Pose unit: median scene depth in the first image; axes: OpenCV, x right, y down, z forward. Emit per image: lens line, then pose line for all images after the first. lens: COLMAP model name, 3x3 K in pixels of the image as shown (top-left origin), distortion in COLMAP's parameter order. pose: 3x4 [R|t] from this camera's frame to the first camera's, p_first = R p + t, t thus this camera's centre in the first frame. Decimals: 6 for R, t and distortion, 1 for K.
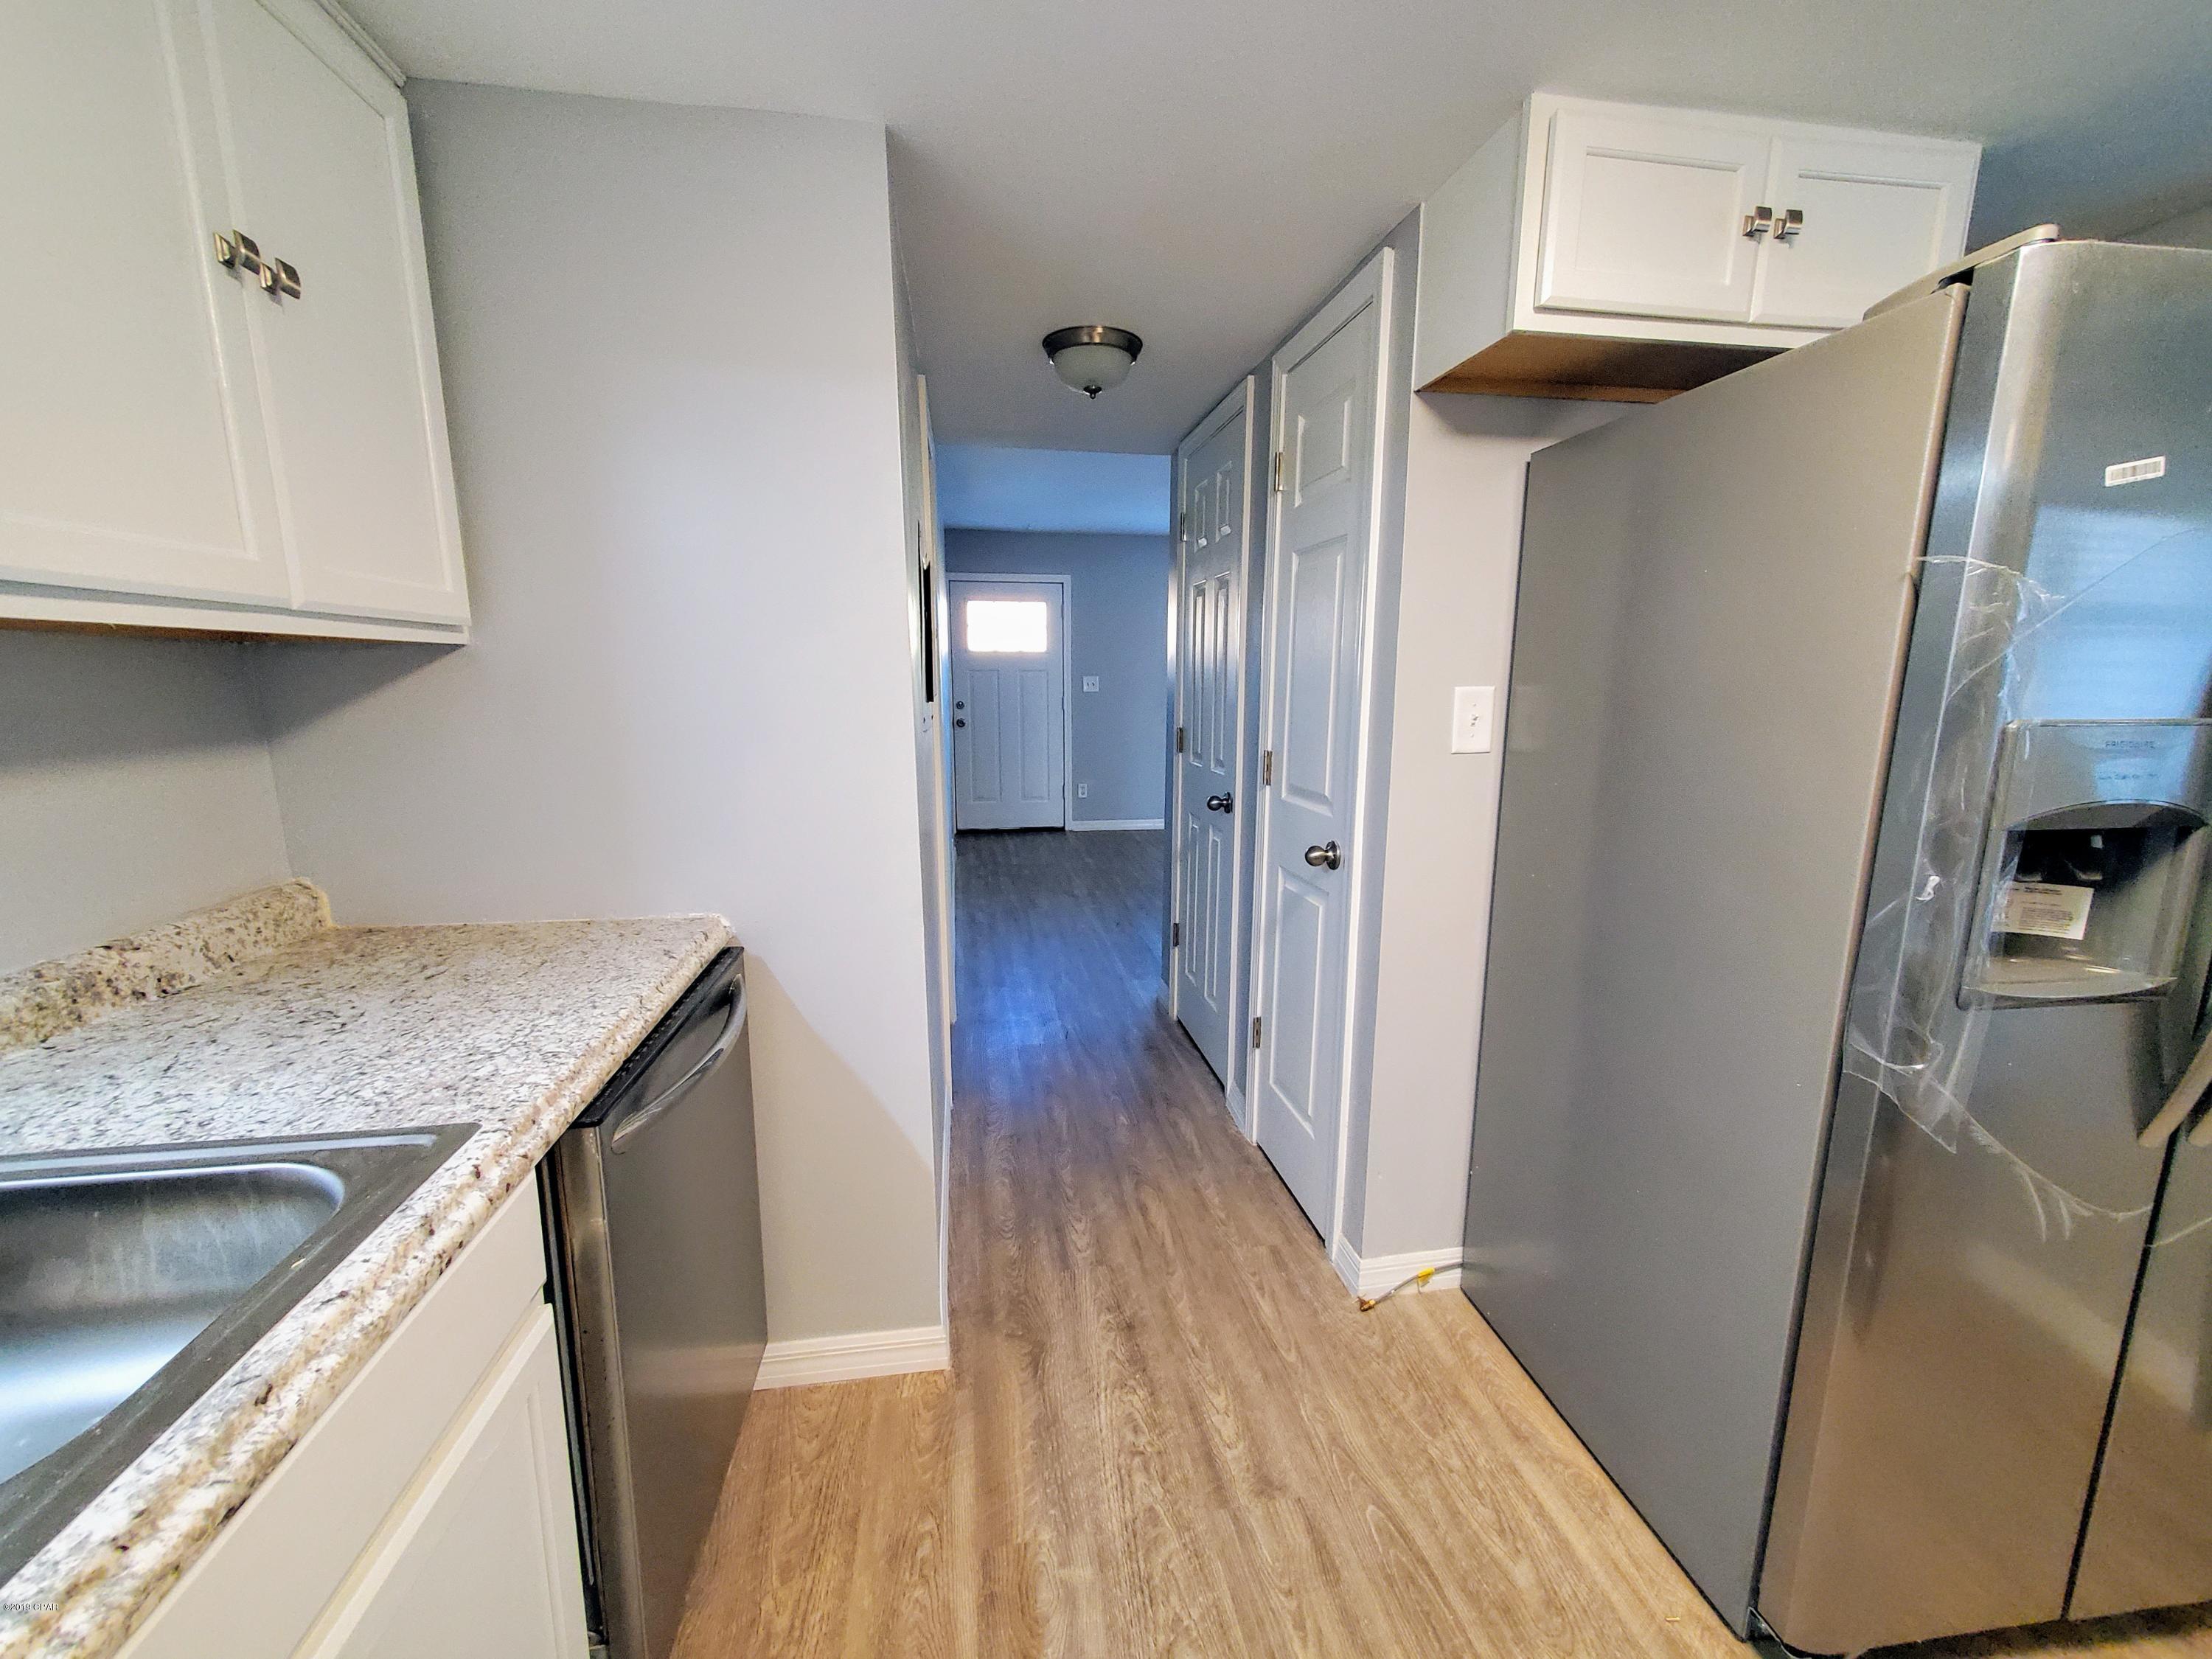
lens RADIAL K [[876.9, 0, 1098.7], [0, 876.9, 828.9], [0, 0, 1]] dist [0.008826, -0.001644]
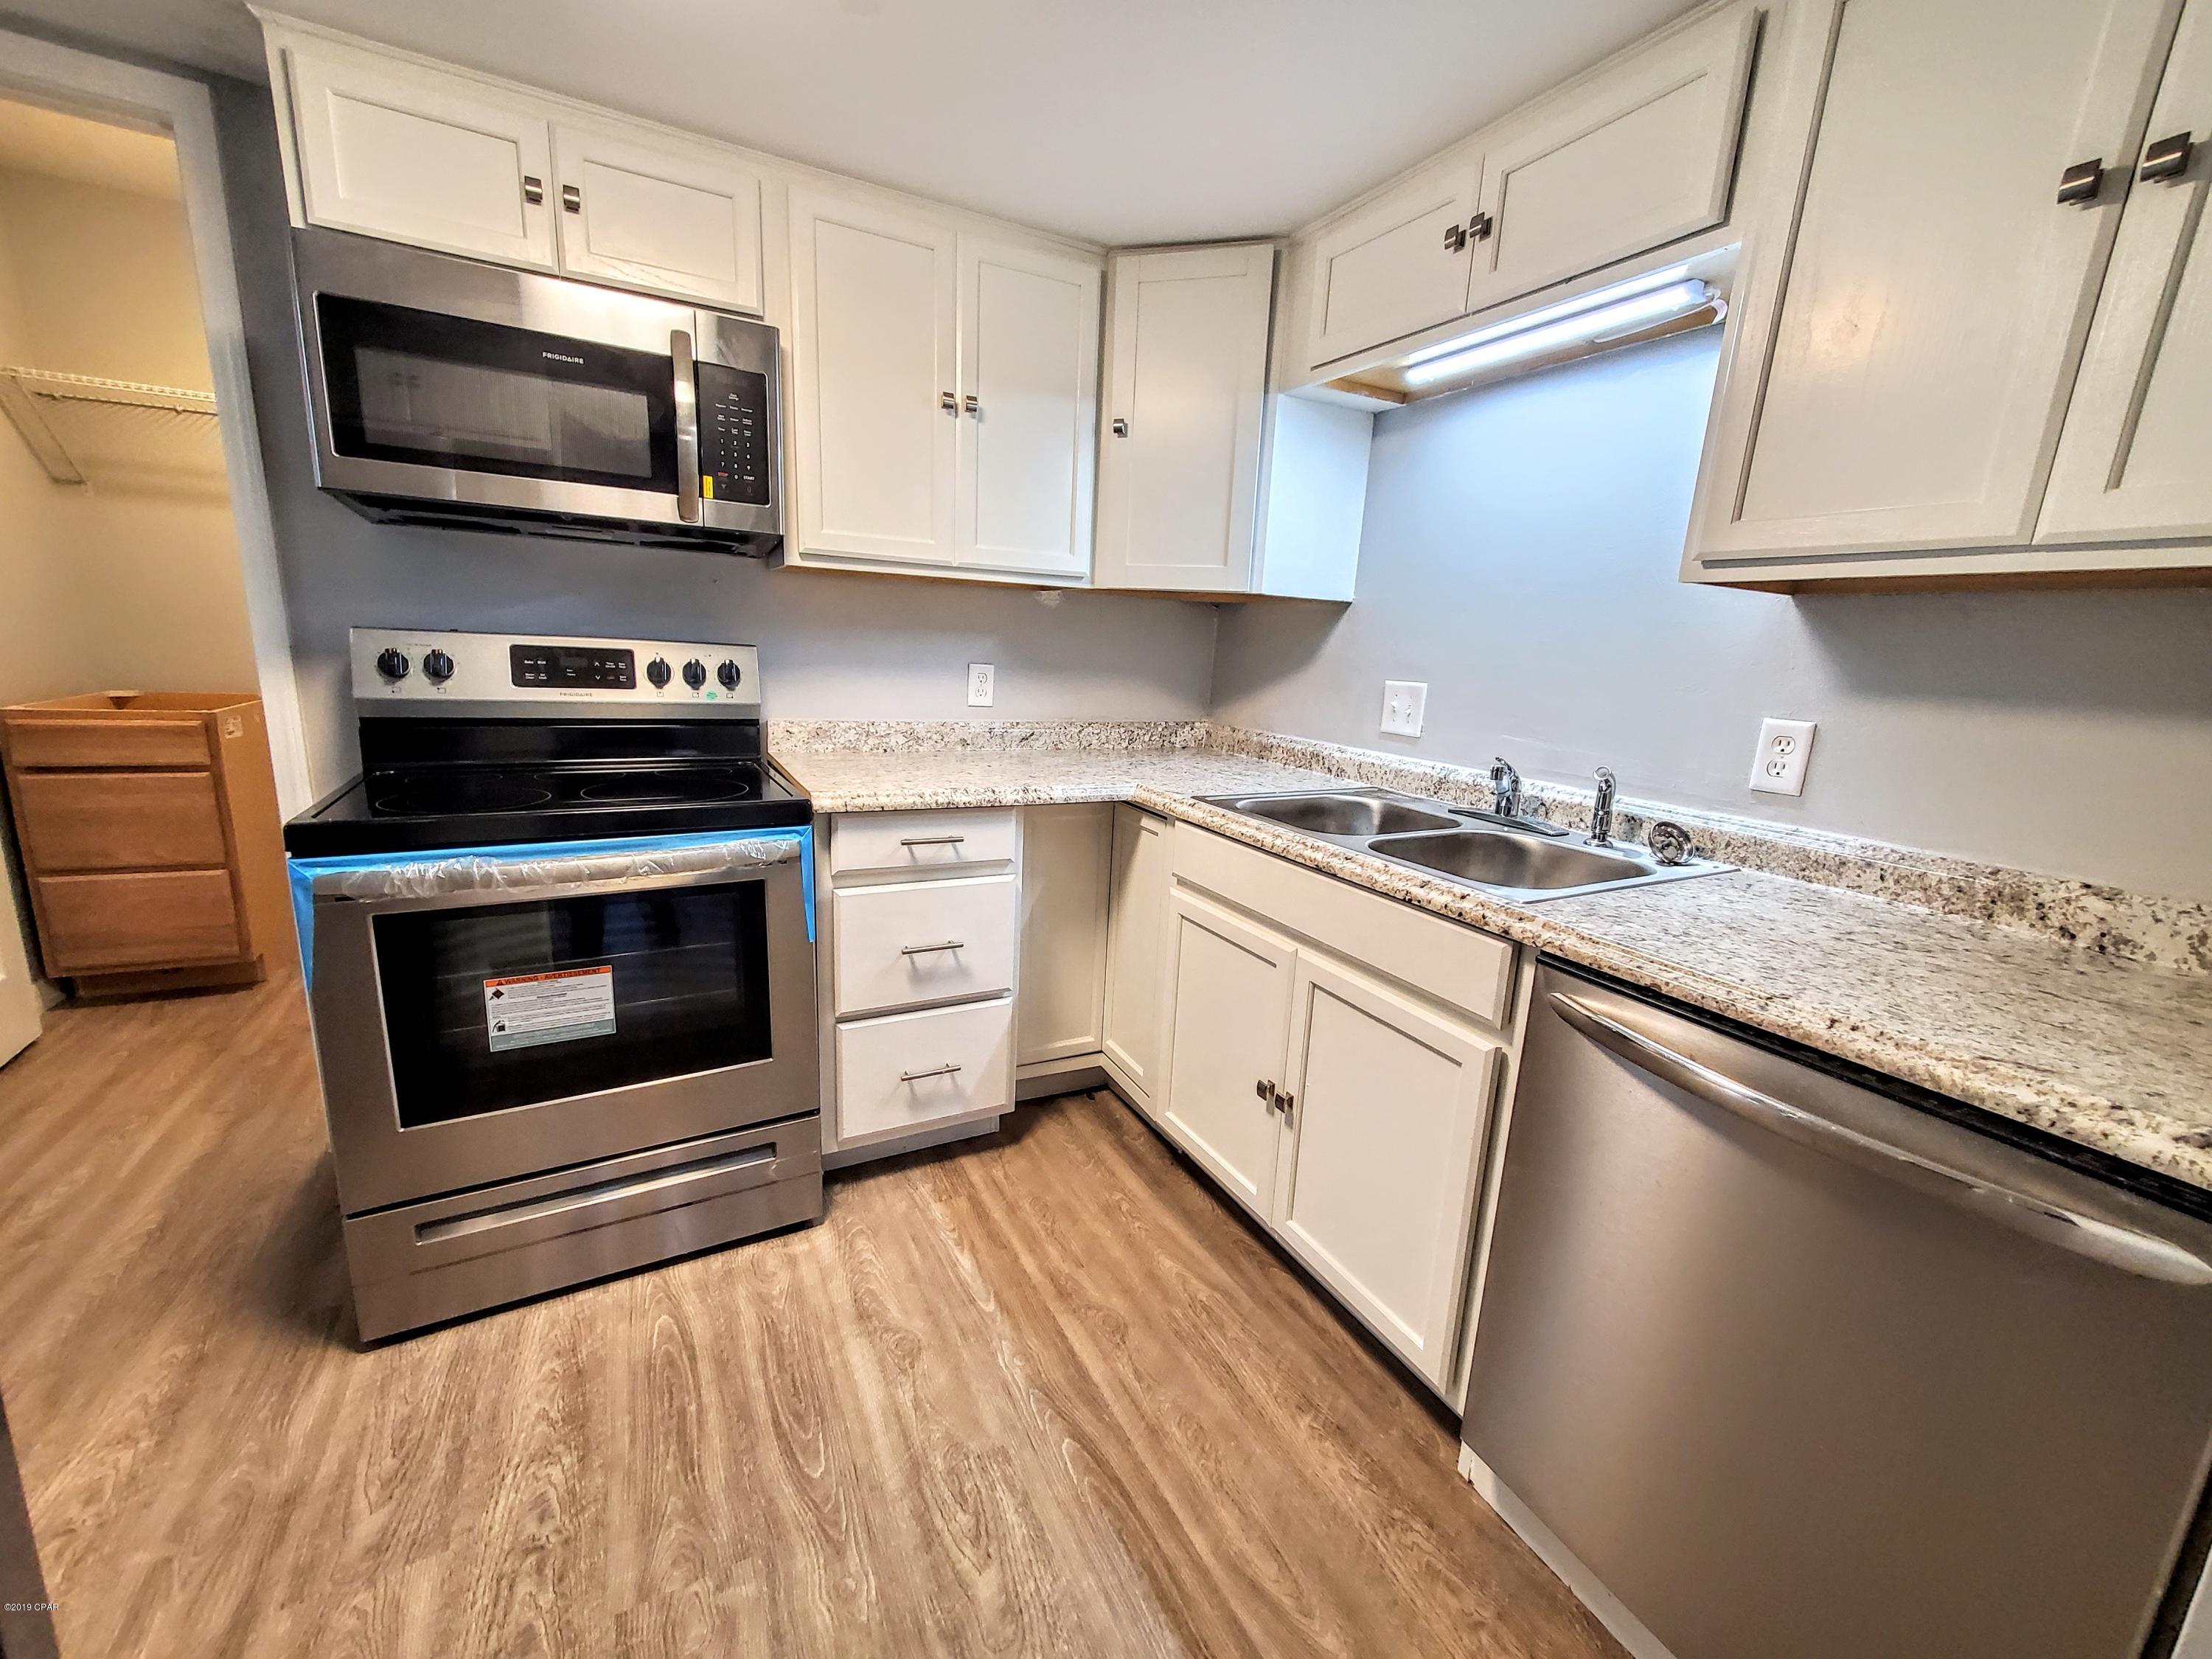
lens RADIAL K [[876.9, 0, 1098.7], [0, 876.9, 833.8], [0, 0, 1]] dist [0.008826, -0.001644]
pose [[-0.945308, 0.015403, -0.325816, 0.316755], [-0.112096, 0.922704, 0.368851, -0.165604], [0.306313, 0.385200, -0.870513, 1.391296]]
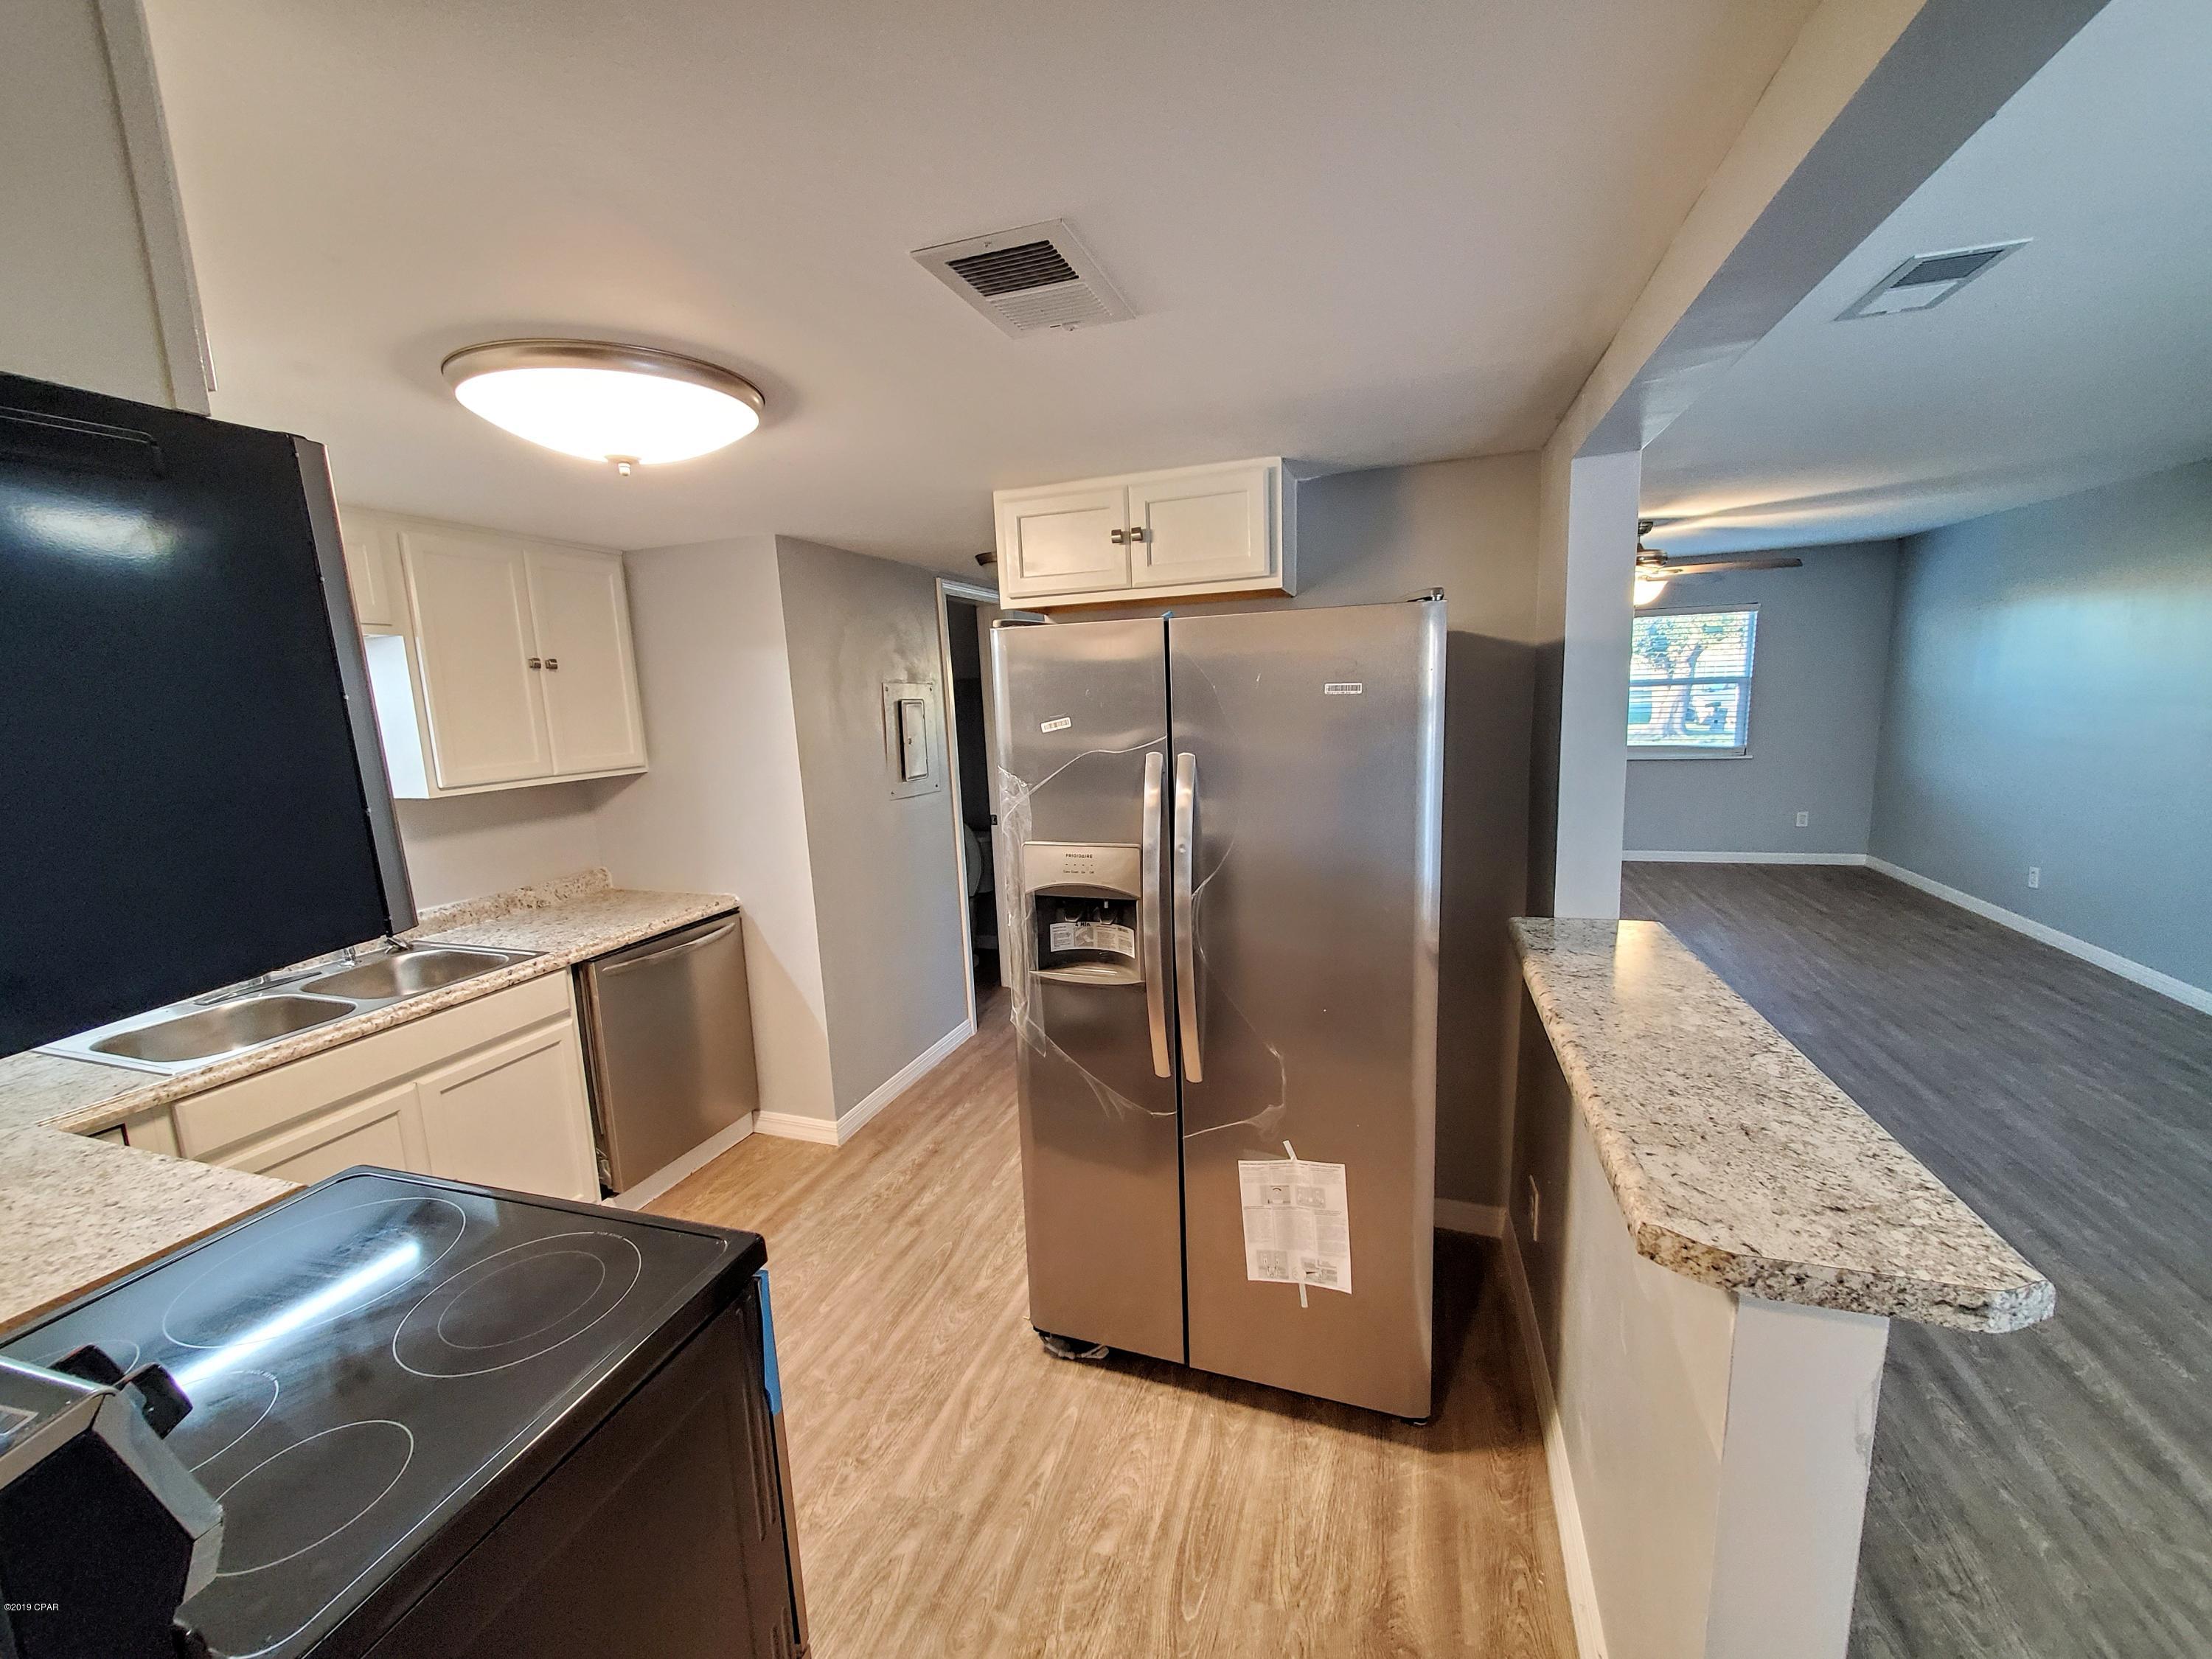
lens RADIAL K [[876.9, 0, 1106.4], [0, 876.9, 826.4], [0, 0, 1]] dist [0.008826, -0.001644]
pose [[0.881711, 0.035488, -0.470453, 1.696345], [-0.039385, 0.999223, 0.001562, -0.132305], [0.470143, 0.017152, 0.882424, -0.565526]]
